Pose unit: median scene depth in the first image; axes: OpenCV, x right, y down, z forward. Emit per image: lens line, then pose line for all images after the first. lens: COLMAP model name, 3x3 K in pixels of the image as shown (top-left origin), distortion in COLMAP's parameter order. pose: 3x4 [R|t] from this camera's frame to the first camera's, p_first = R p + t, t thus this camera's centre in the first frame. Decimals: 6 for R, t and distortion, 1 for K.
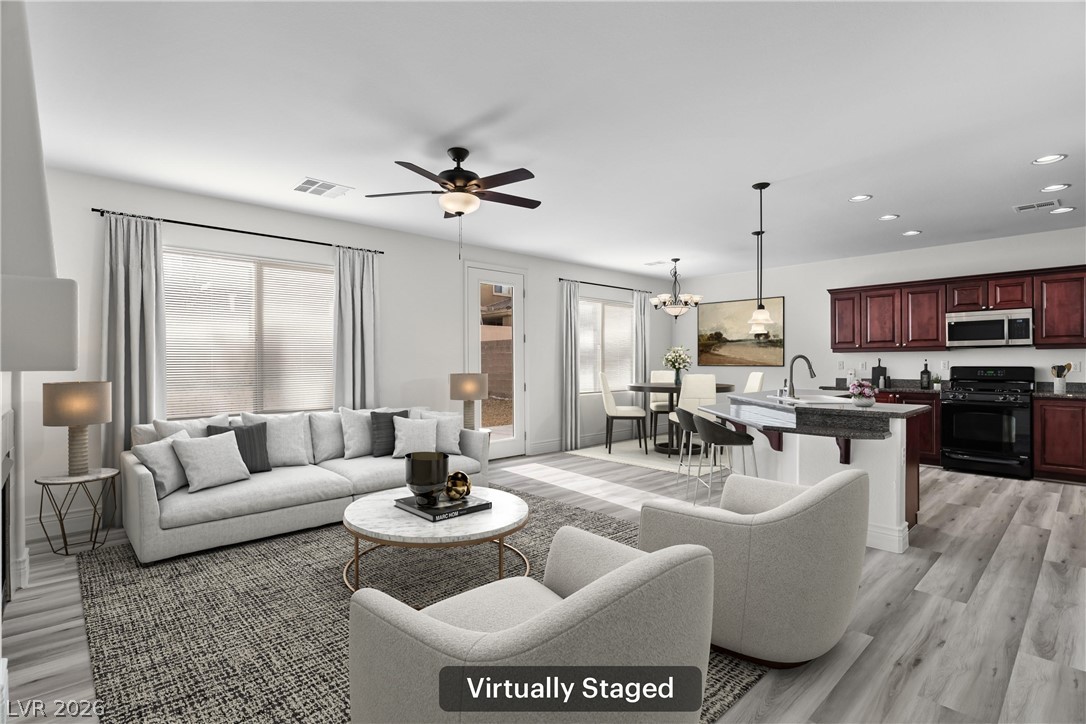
lens RADIAL K [[506.3, 0, 542.1], [0, 506.3, 360.0], [0, 0, 1]] dist [0.002114, 0.000103]
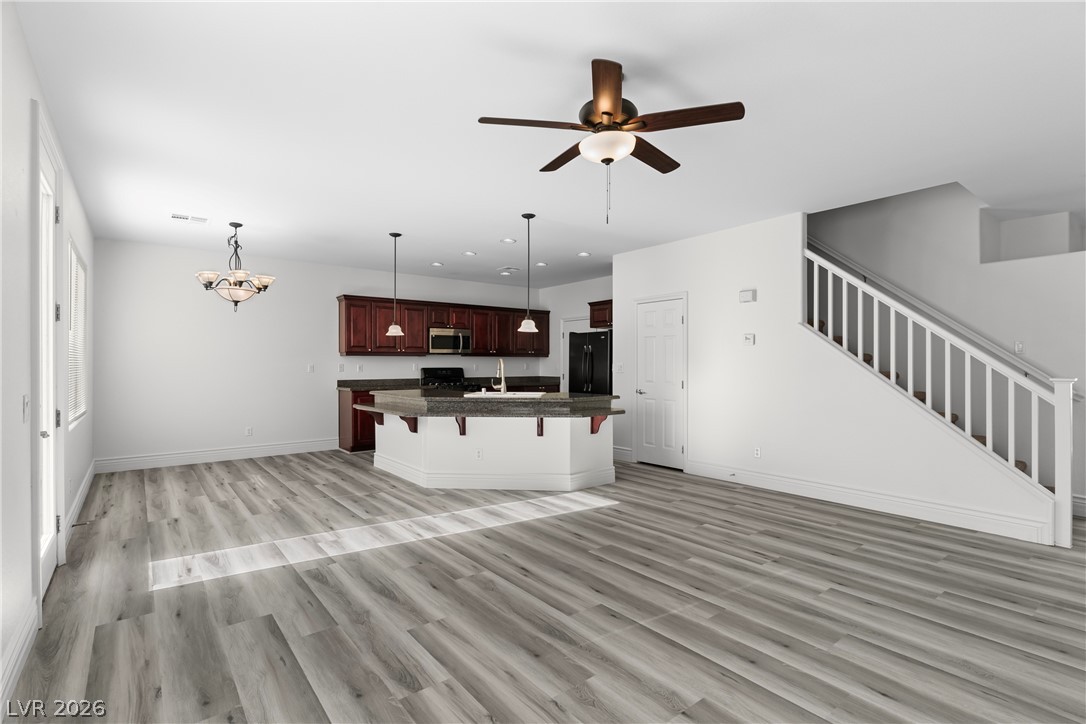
lens RADIAL K [[514.1, 0, 539.7], [0, 514.1, 365.1], [0, 0, 1]] dist [0.000492, 0.000414]
pose [[0.073579, -0.001641, 0.997288, -0.527706], [-0.005991, 0.999980, 0.002088, 0.000811], [-0.997271, -0.006128, 0.073567, 0.607959]]
